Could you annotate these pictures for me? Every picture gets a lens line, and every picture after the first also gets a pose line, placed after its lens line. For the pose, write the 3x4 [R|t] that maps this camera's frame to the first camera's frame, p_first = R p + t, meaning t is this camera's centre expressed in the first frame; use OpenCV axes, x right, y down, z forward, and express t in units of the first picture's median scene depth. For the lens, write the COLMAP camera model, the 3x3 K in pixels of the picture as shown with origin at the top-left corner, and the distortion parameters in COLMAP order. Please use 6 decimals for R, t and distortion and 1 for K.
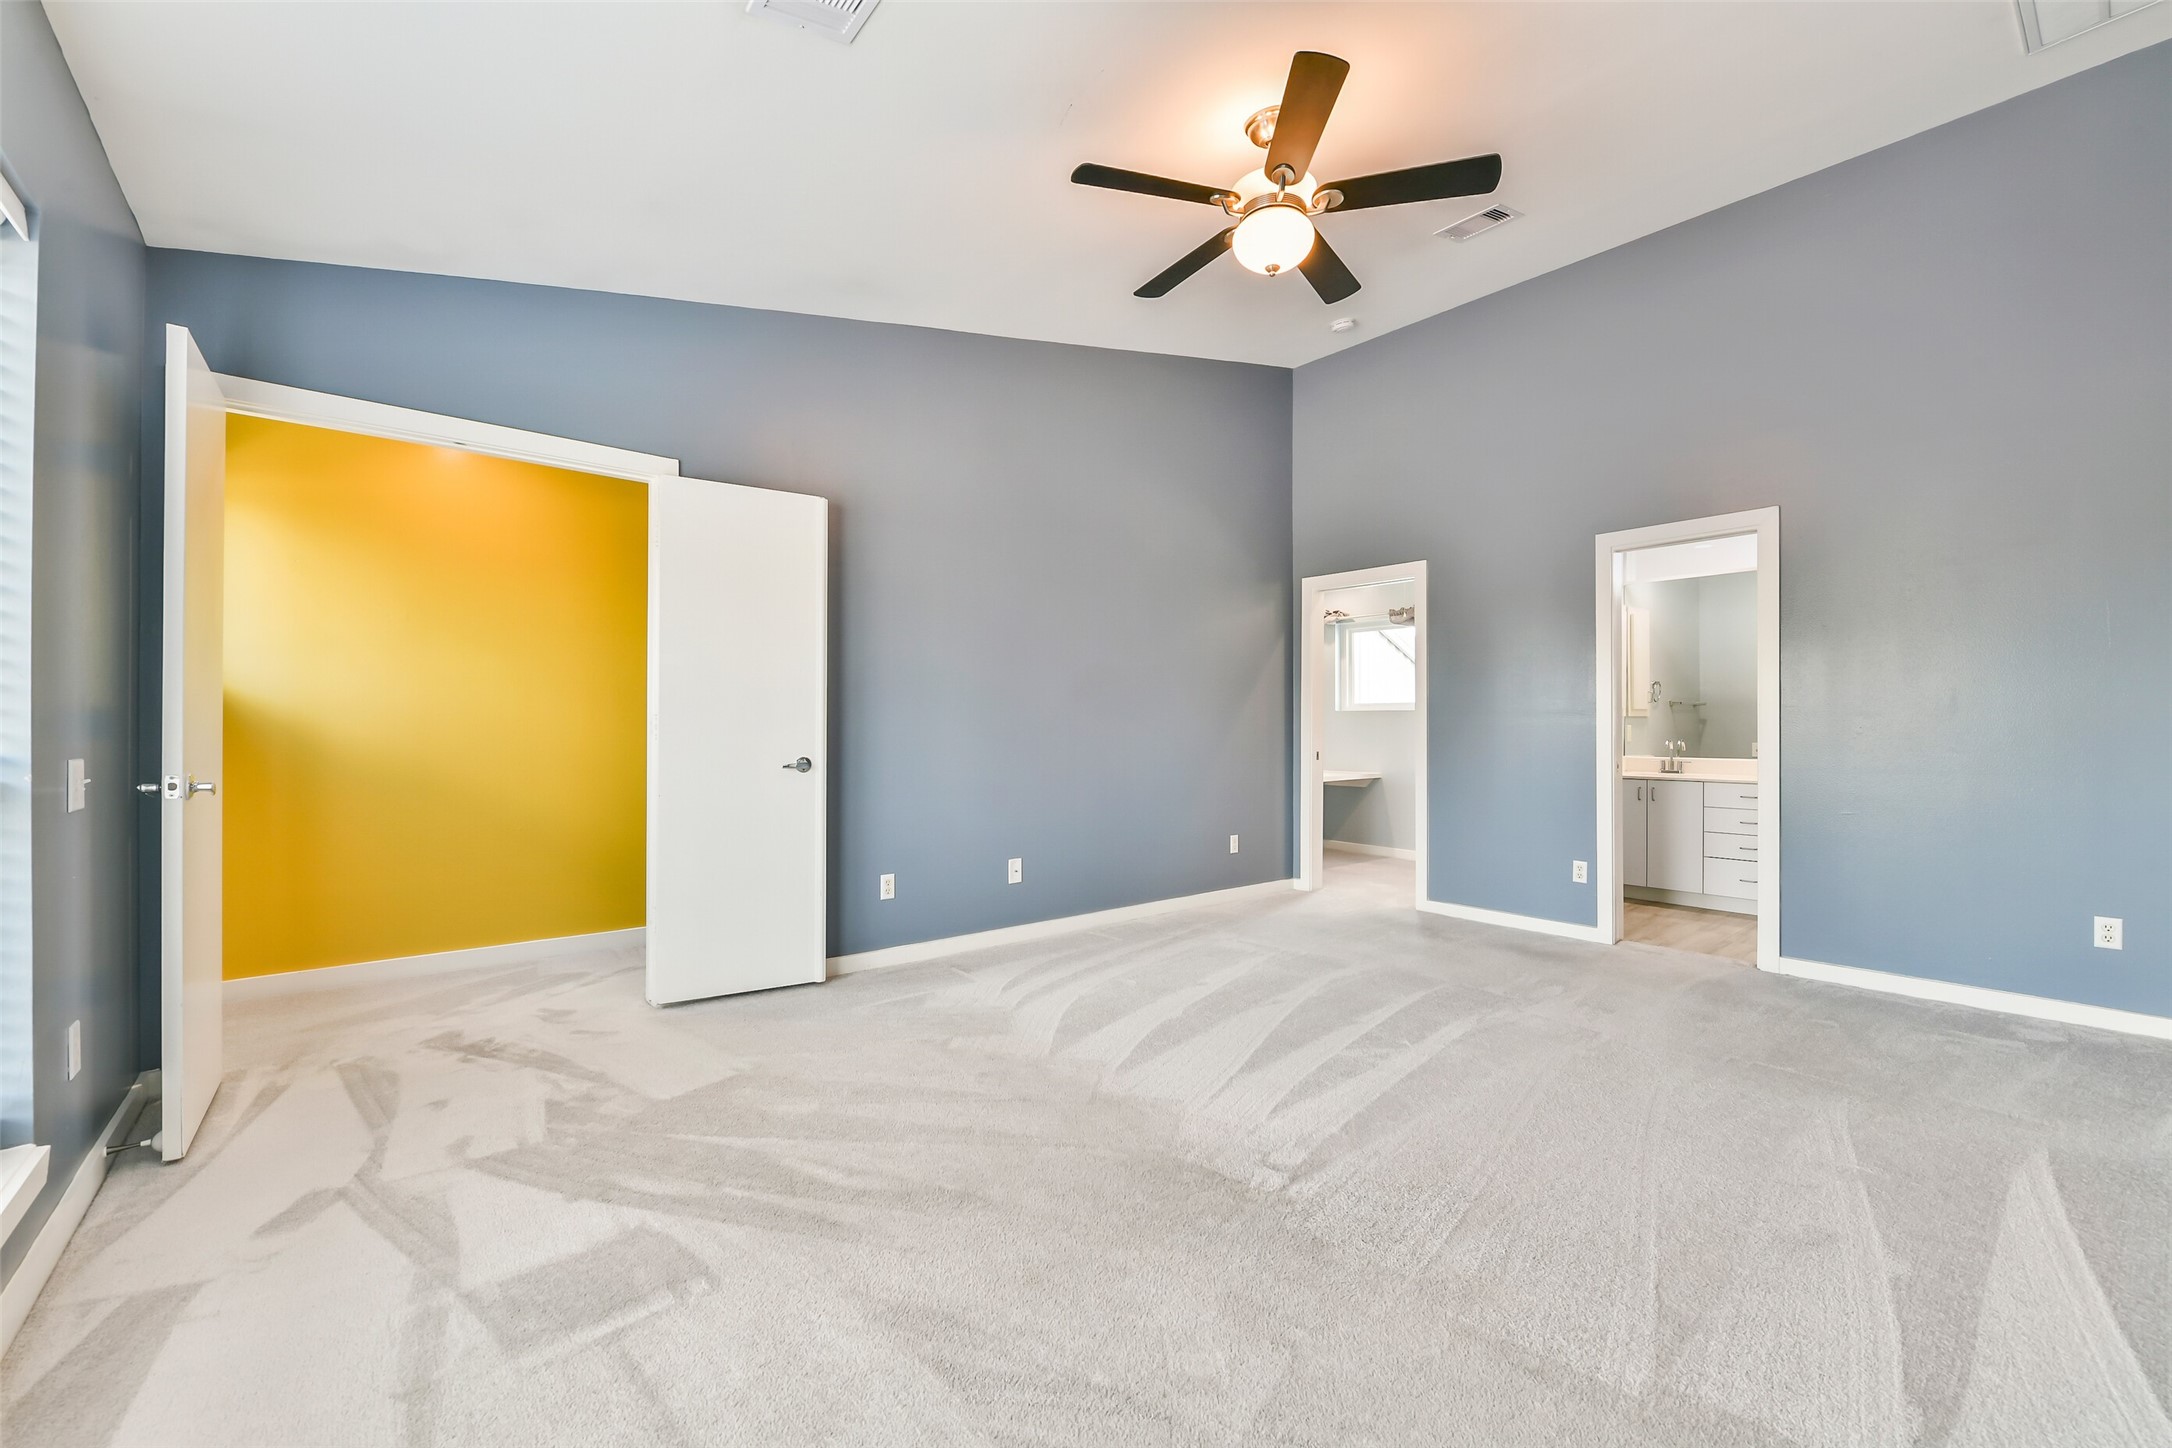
lens RADIAL K [[855.1, 0, 1092.8], [0, 855.1, 729.1], [0, 0, 1]] dist [-0.004158, -0.000378]
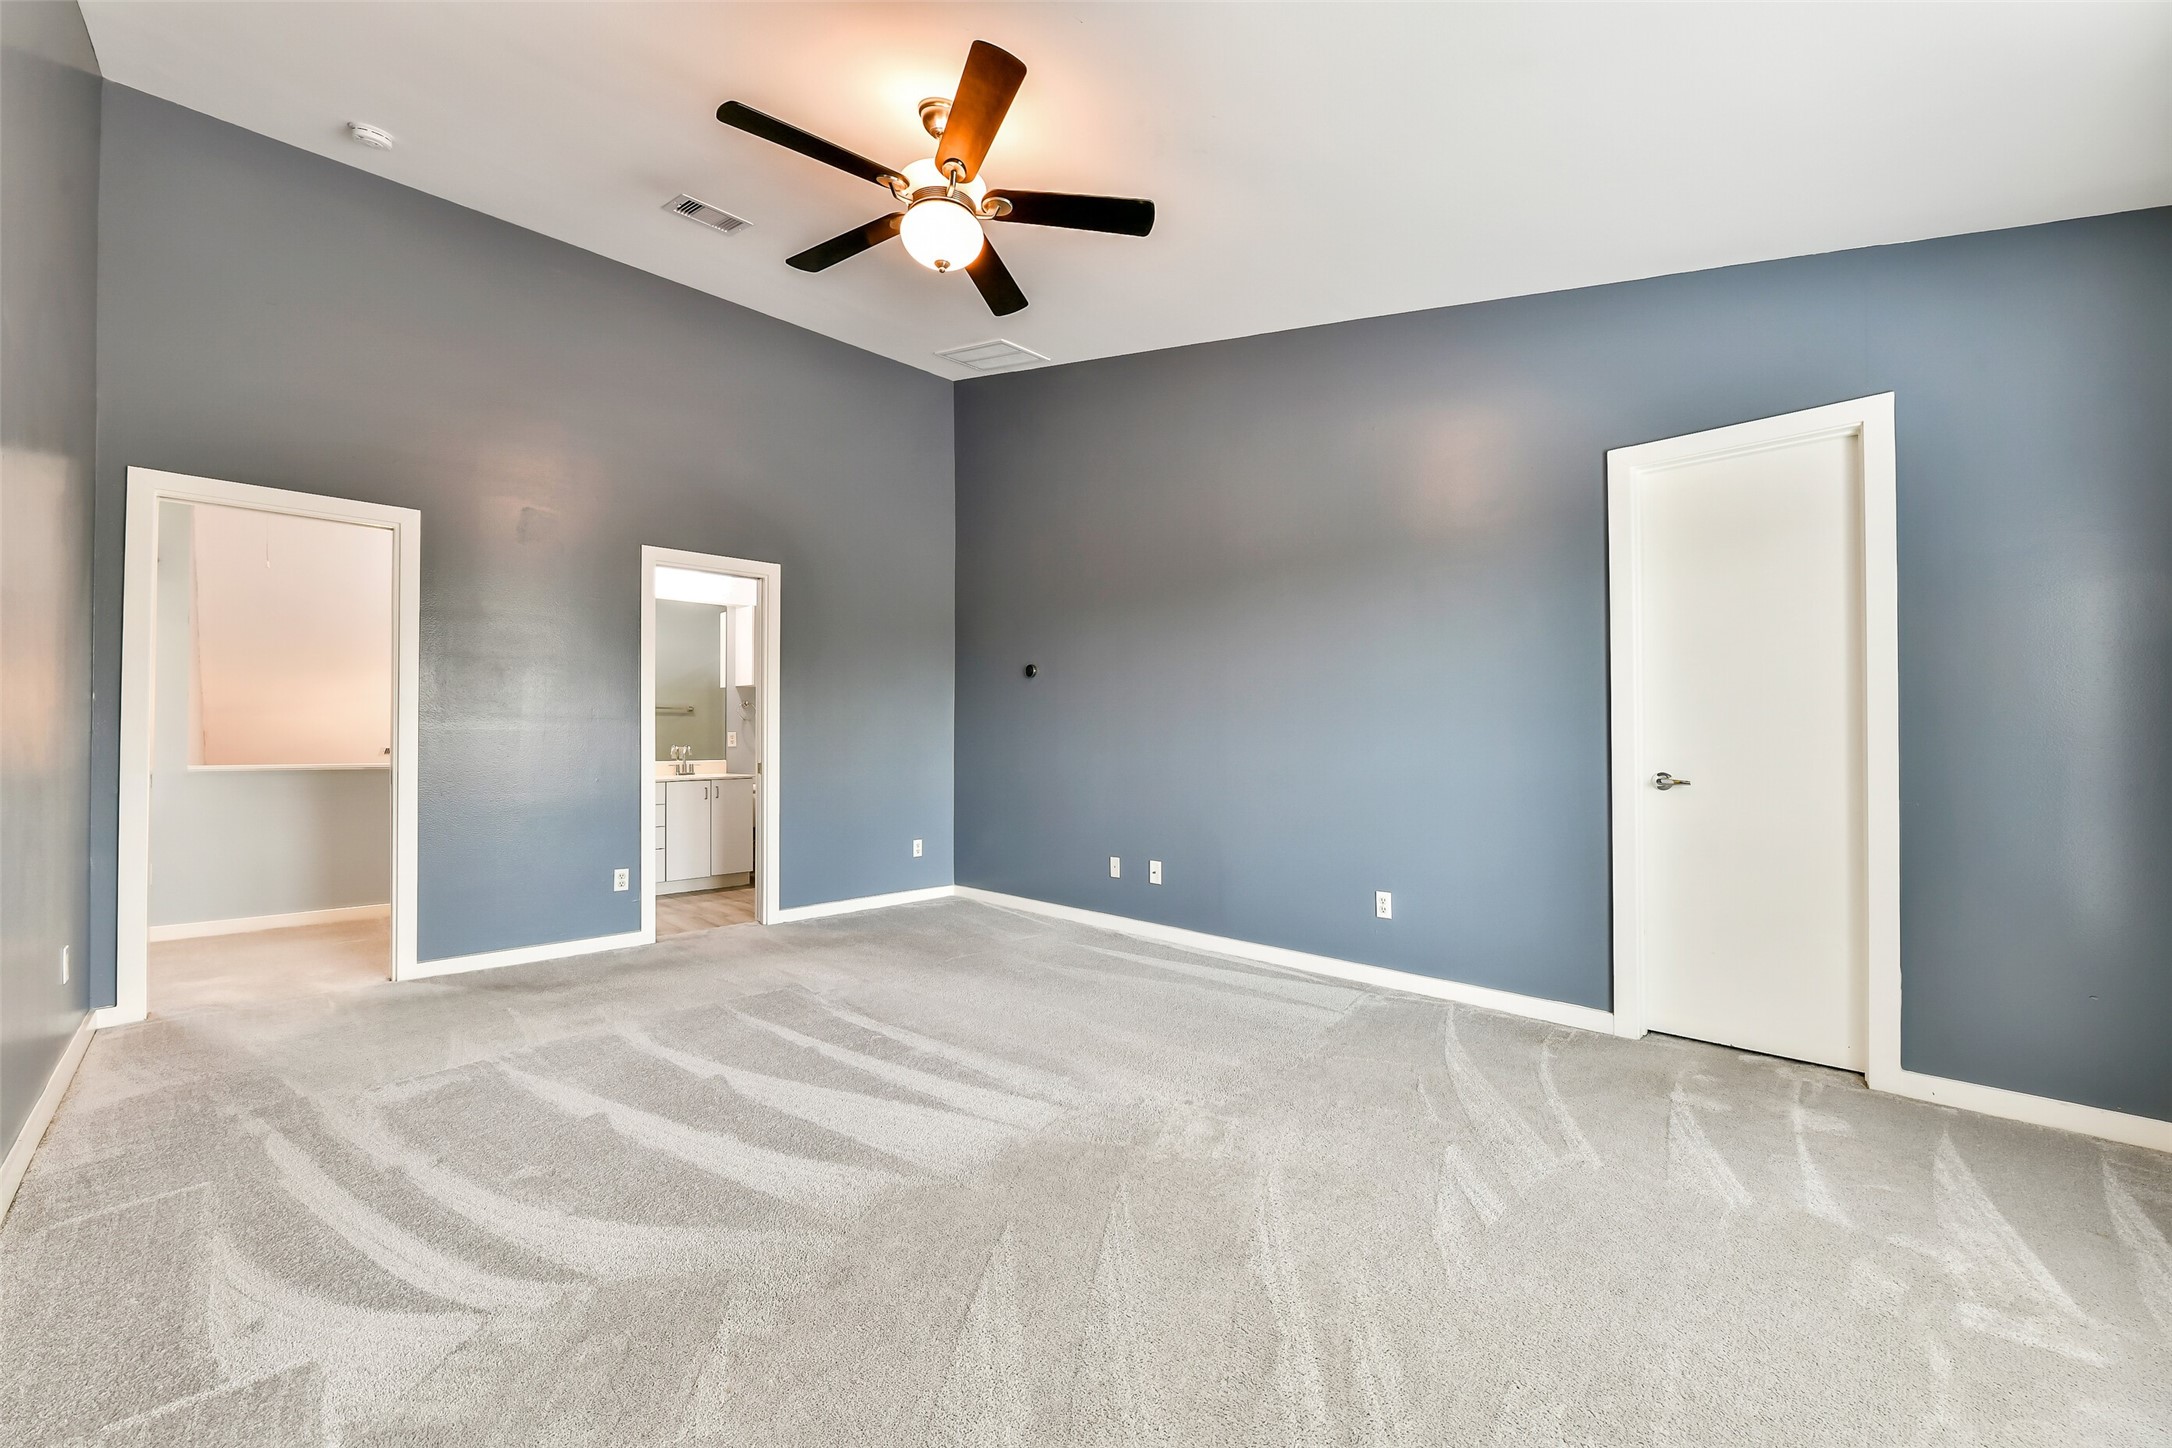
lens RADIAL K [[855.1, 0, 1080.5], [0, 855.1, 727.7], [0, 0, 1]] dist [-0.004158, -0.000378]
pose [[-0.067542, 0.009294, 0.997673, -0.583114], [-0.002755, 0.999951, -0.009502, -0.001654], [-0.997713, -0.003391, -0.067513, 0.688412]]
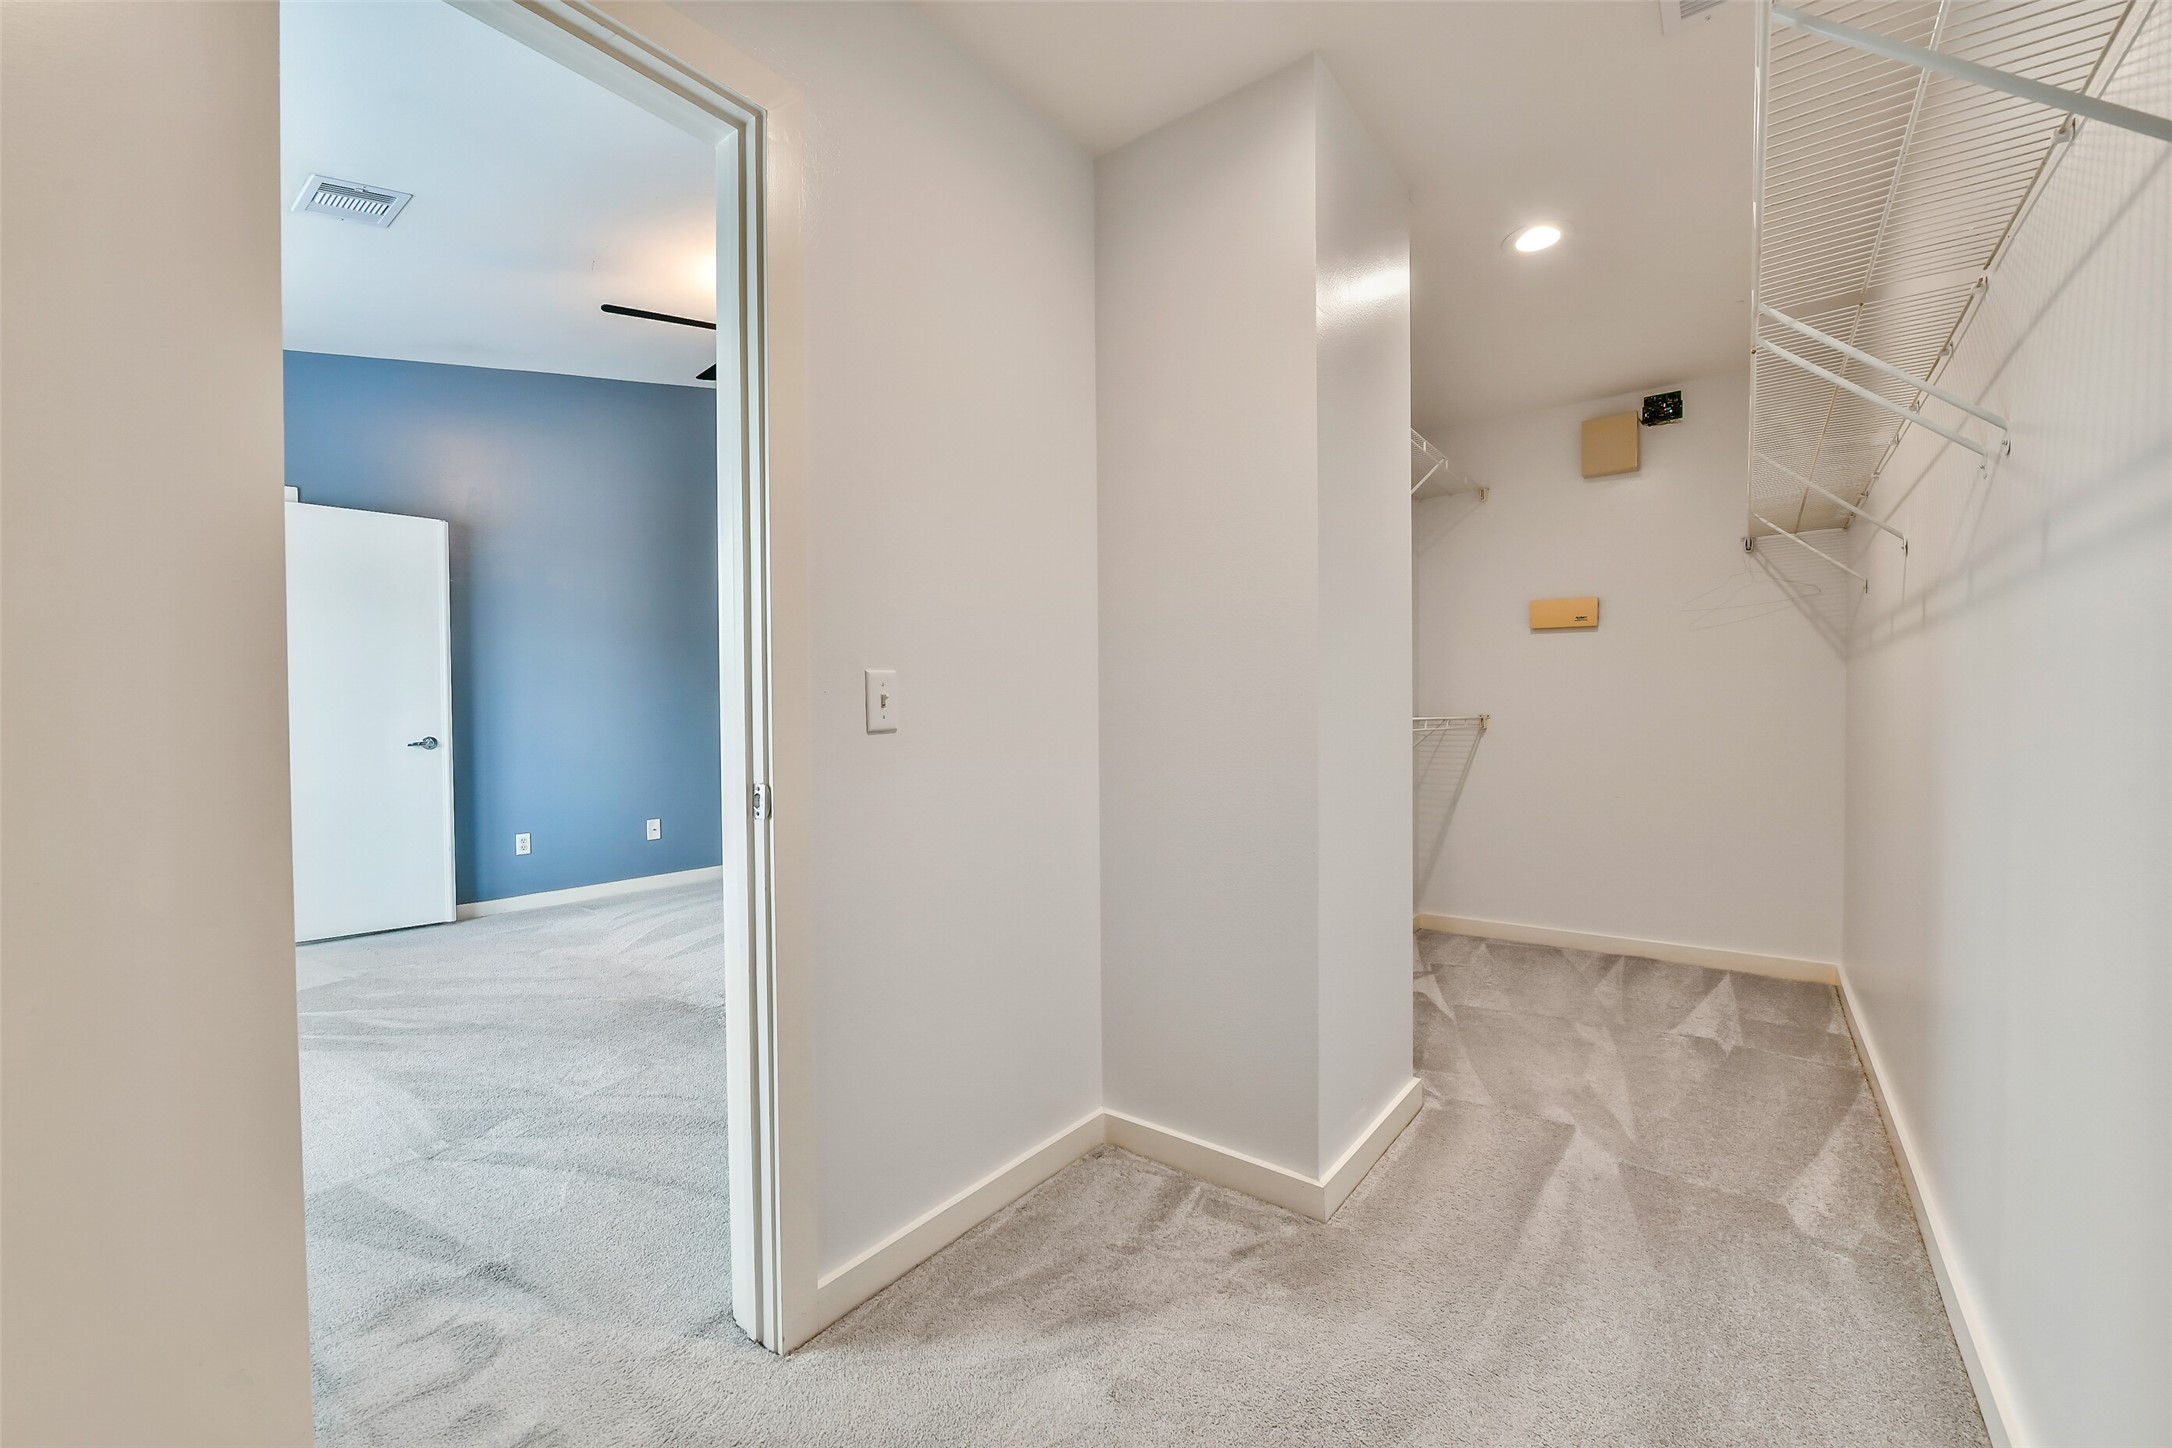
lens RADIAL K [[855.1, 0, 1075.9], [0, 855.1, 721.2], [0, 0, 1]] dist [-0.004158, -0.000378]
pose [[0.978833, -0.015801, 0.204049, 0.312771], [0.012601, 0.999777, 0.016971, 0.001447], [-0.204271, -0.014040, 0.978814, -0.369627]]
